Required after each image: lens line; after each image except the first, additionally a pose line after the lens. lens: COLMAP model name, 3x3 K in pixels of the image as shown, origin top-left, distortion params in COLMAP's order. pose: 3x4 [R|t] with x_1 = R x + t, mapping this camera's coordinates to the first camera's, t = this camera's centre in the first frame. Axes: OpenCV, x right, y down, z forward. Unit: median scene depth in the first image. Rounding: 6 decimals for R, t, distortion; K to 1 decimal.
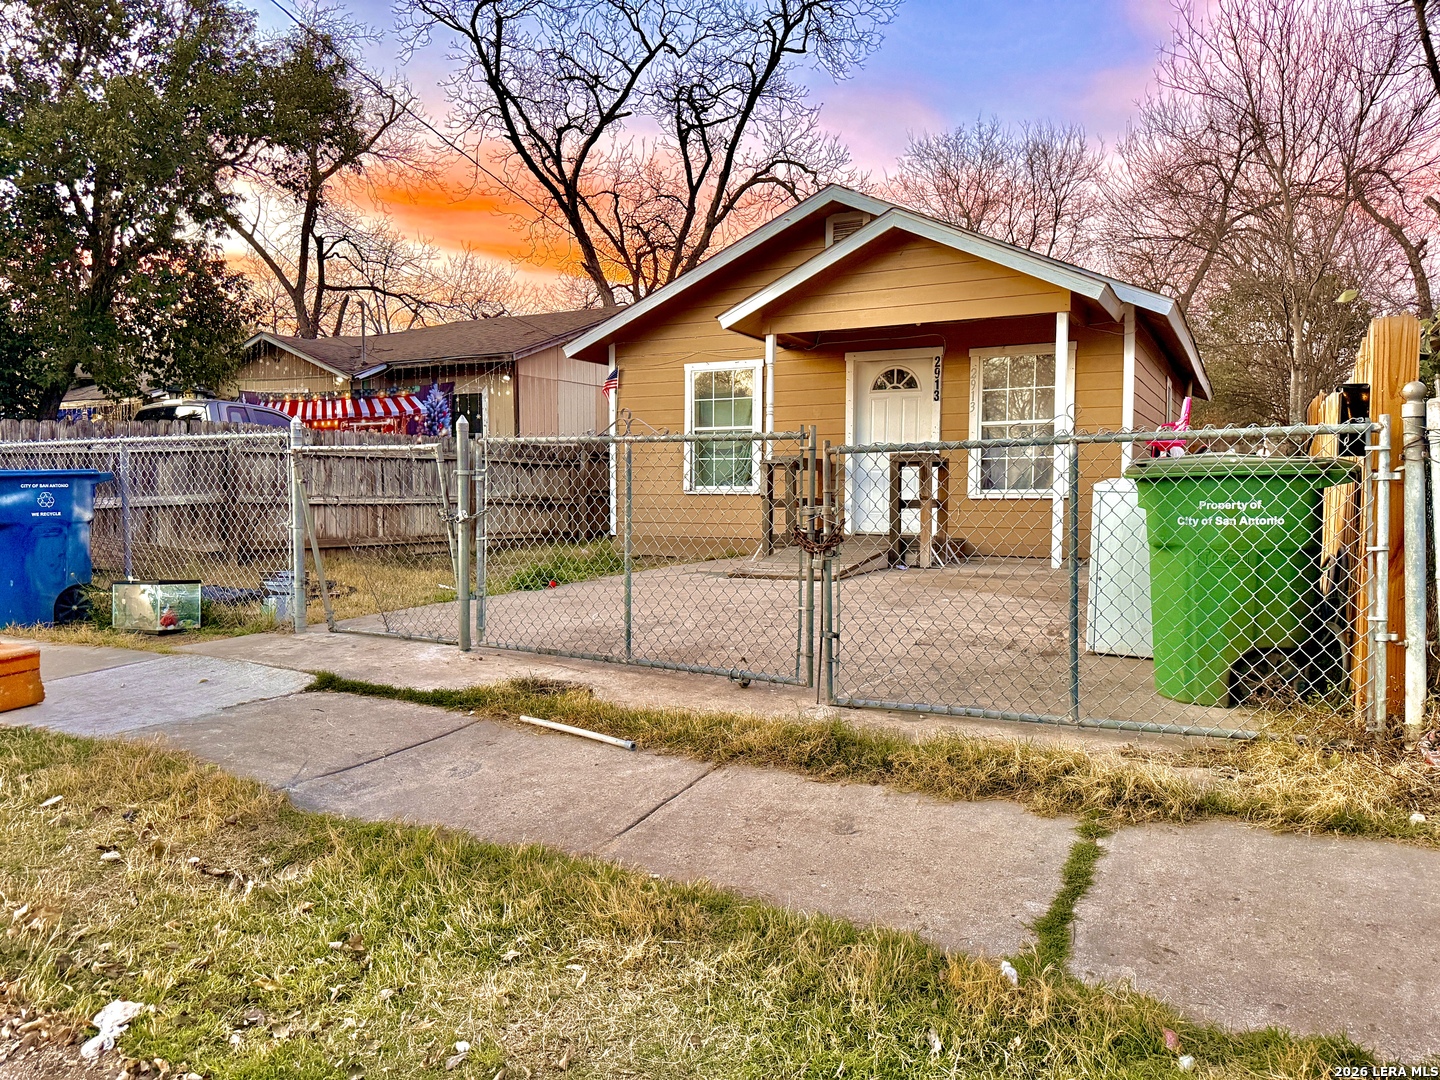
lens RADIAL K [[987.0, 0, 712.6], [0, 987.0, 543.9], [0, 0, 1]] dist [0.116028, -0.214715]
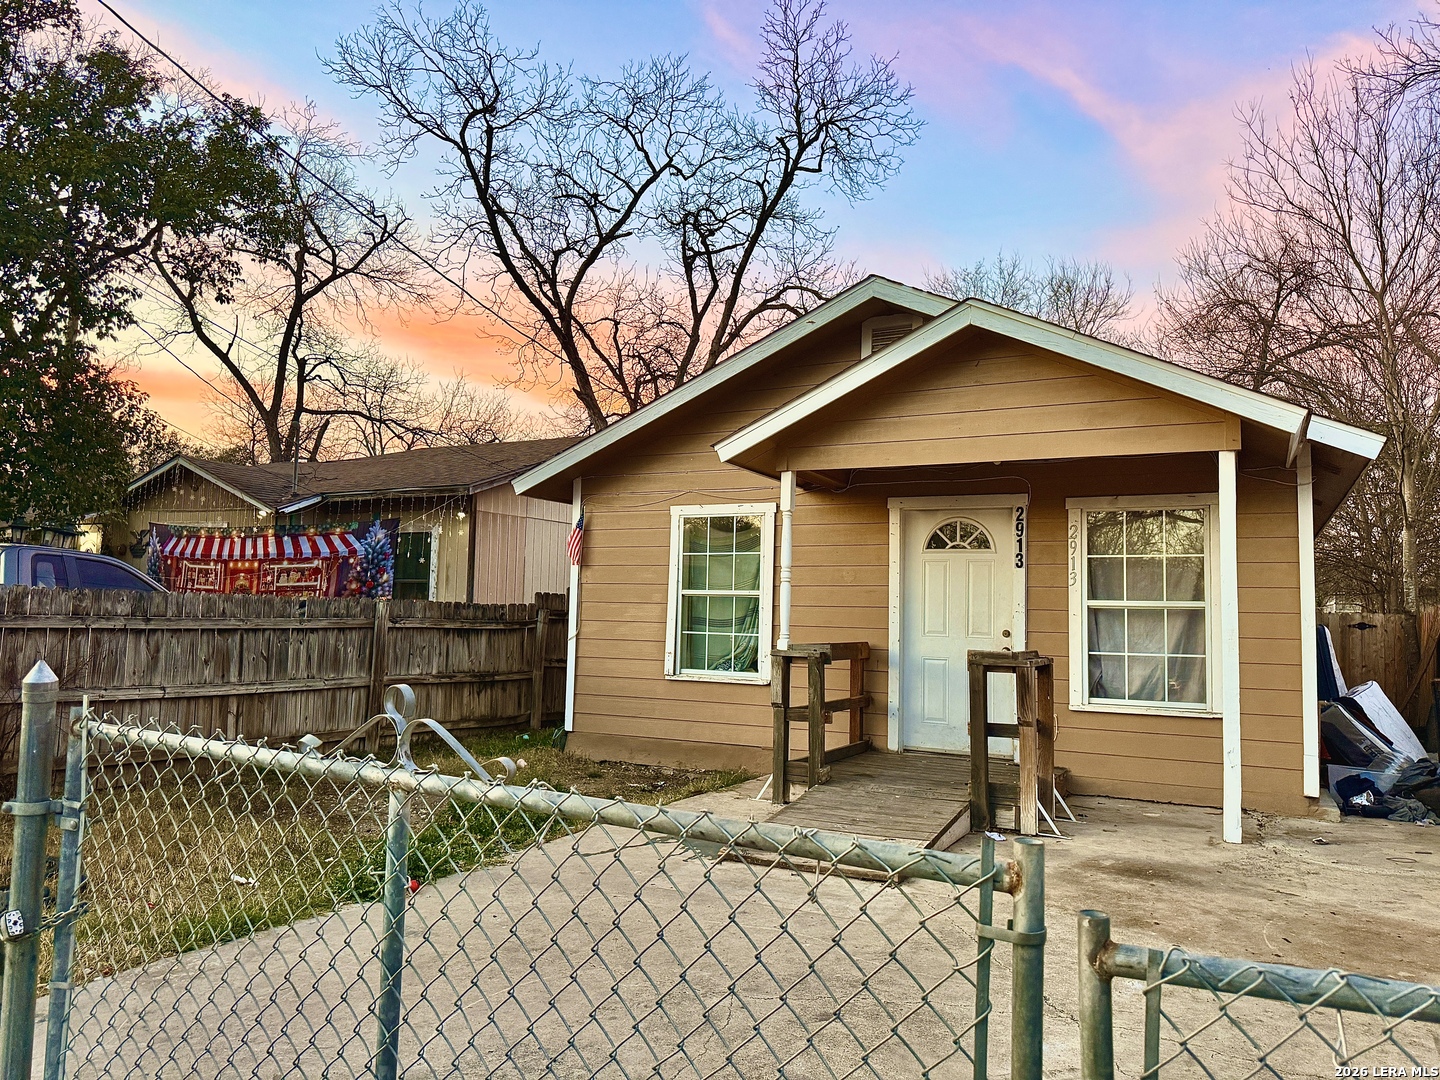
lens RADIAL K [[987.0, 0, 712.6], [0, 987.0, 543.9], [0, 0, 1]] dist [0.116028, -0.214715]
pose [[0.999743, 0.022378, -0.003501, 0.003235], [-0.022643, 0.991181, -0.130568, -0.026948], [0.000548, 0.130614, 0.991433, 0.124676]]
